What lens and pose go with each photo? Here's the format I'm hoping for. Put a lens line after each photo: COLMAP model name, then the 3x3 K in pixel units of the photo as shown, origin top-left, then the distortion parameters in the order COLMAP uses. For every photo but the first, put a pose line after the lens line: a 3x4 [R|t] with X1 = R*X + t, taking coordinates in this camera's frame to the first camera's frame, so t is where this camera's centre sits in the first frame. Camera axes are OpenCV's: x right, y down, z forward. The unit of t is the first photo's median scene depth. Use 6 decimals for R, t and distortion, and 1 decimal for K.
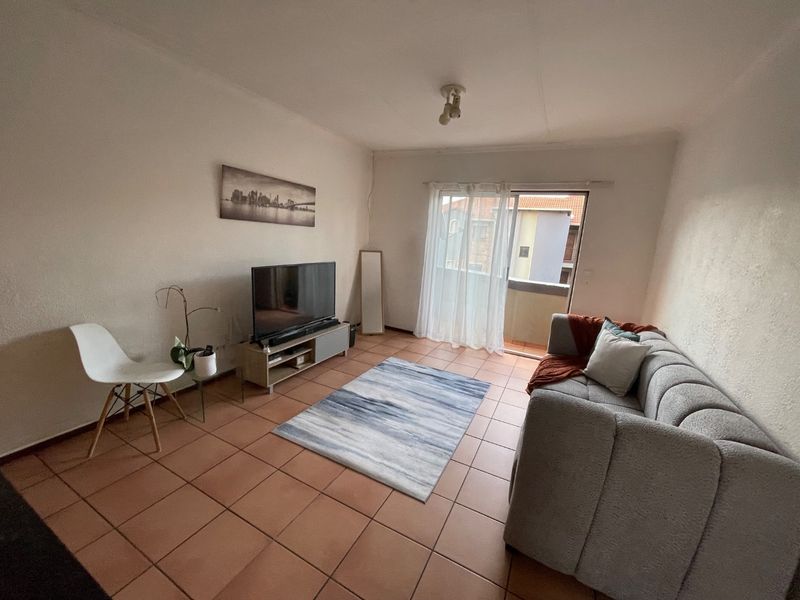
lens RADIAL K [[320.3, 0, 391.4], [0, 320.3, 299.5], [0, 0, 1]] dist [-0.003863, -0.001177]
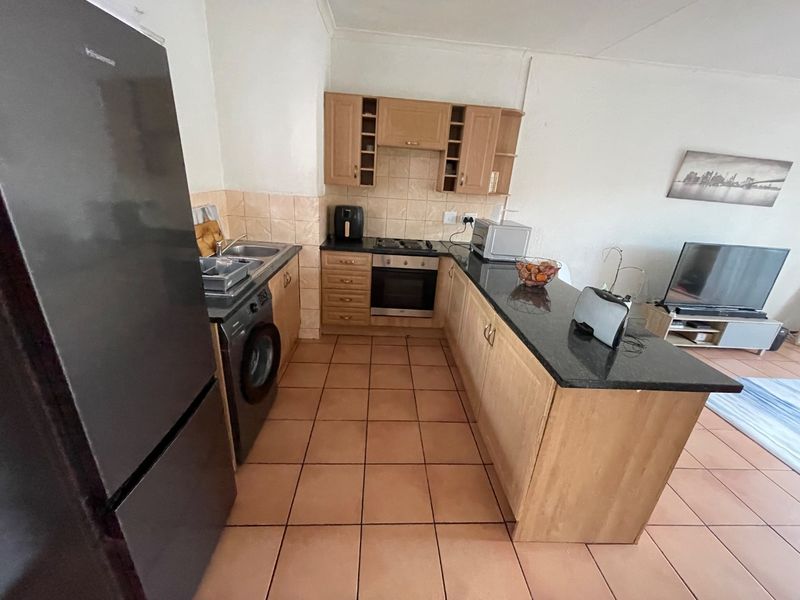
lens RADIAL K [[320.3, 0, 394.7], [0, 320.3, 295.5], [0, 0, 1]] dist [-0.003863, -0.001177]
pose [[0.509217, 0.280744, -0.813561, 0.014916], [-0.207833, 0.957435, 0.200307, 0.060801], [0.835167, 0.067085, 0.545890, -0.415459]]
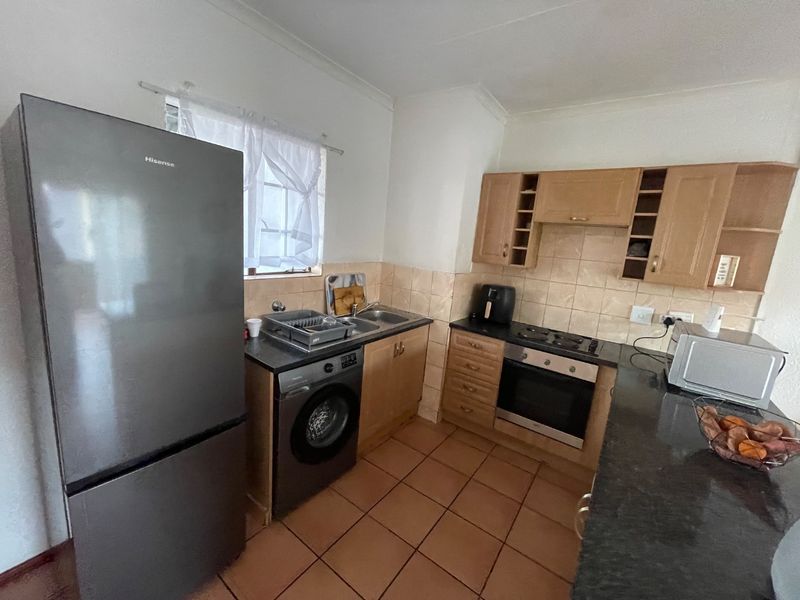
lens RADIAL K [[320.3, 0, 395.6], [0, 320.3, 295.8], [0, 0, 1]] dist [-0.003863, -0.001177]
pose [[-0.134894, 0.106606, -0.985109, -0.016600], [-0.286335, 0.947585, 0.141754, 0.005537], [0.948586, 0.301193, -0.097298, -0.191278]]
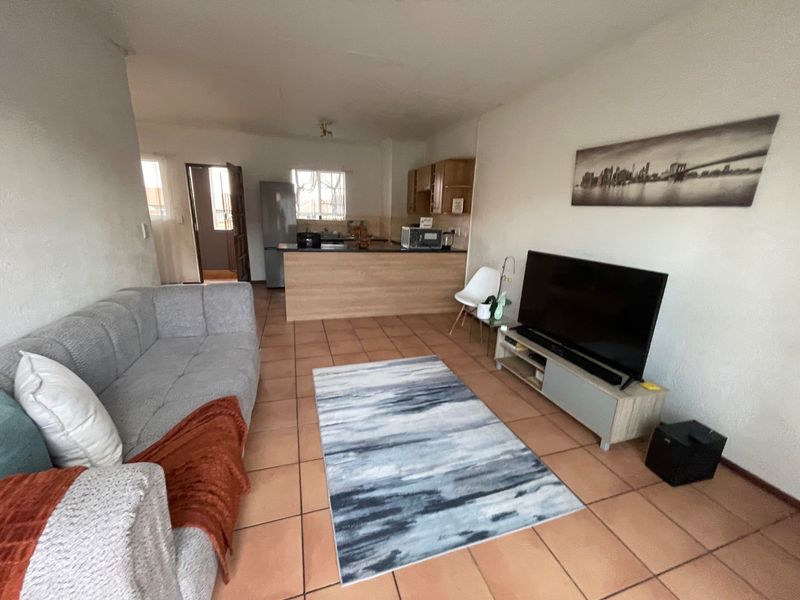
lens RADIAL K [[320.3, 0, 402.1], [0, 320.3, 296.4], [0, 0, 1]] dist [-0.003863, -0.001177]
pose [[-0.678428, 0.103164, -0.727387, 0.519679], [-0.217606, 0.917446, 0.333078, -0.187931], [0.701700, 0.384253, -0.599972, 1.188186]]
